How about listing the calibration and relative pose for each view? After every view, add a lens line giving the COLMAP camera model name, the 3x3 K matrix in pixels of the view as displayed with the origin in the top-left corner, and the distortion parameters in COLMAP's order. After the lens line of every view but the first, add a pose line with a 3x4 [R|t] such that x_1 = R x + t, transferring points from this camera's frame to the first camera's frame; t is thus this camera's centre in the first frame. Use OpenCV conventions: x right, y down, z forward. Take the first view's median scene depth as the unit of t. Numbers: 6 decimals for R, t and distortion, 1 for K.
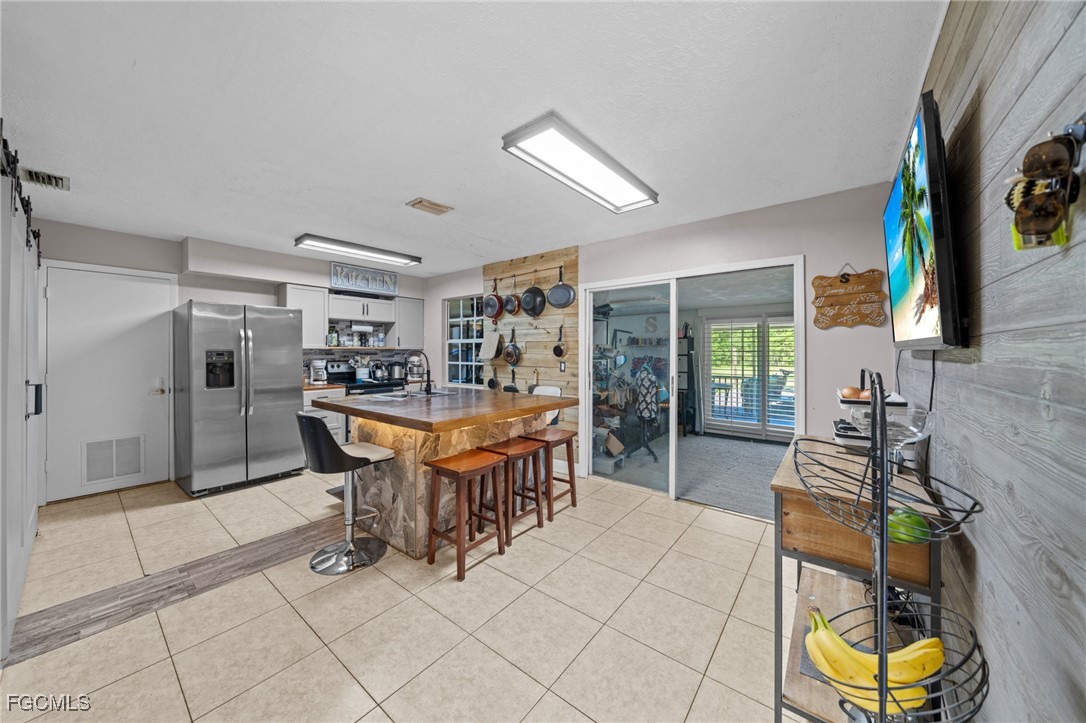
lens RADIAL K [[382.3, 0, 538.2], [0, 382.3, 353.5], [0, 0, 1]] dist [-0.006037, 0.000273]
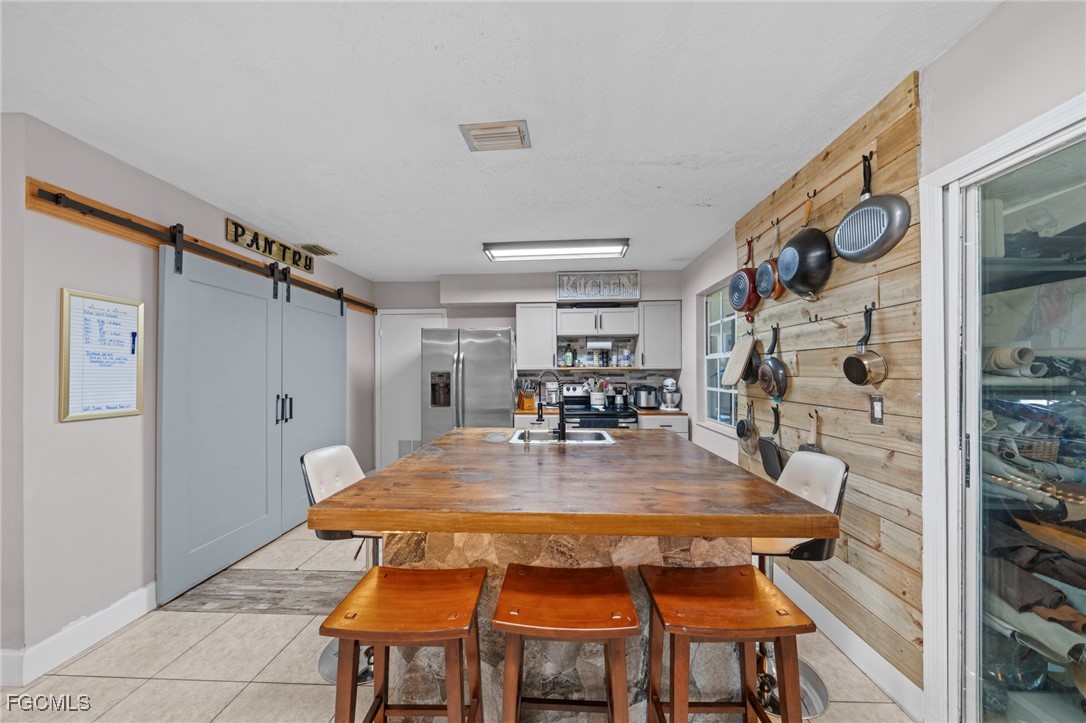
lens RADIAL K [[382.3, 0, 540.7], [0, 382.3, 372.7], [0, 0, 1]] dist [-0.006037, 0.000273]
pose [[0.584764, -0.002846, -0.811198, 0.167089], [0.000702, 0.999995, -0.003003, -0.002295], [0.811203, 0.001186, 0.584764, 0.464427]]
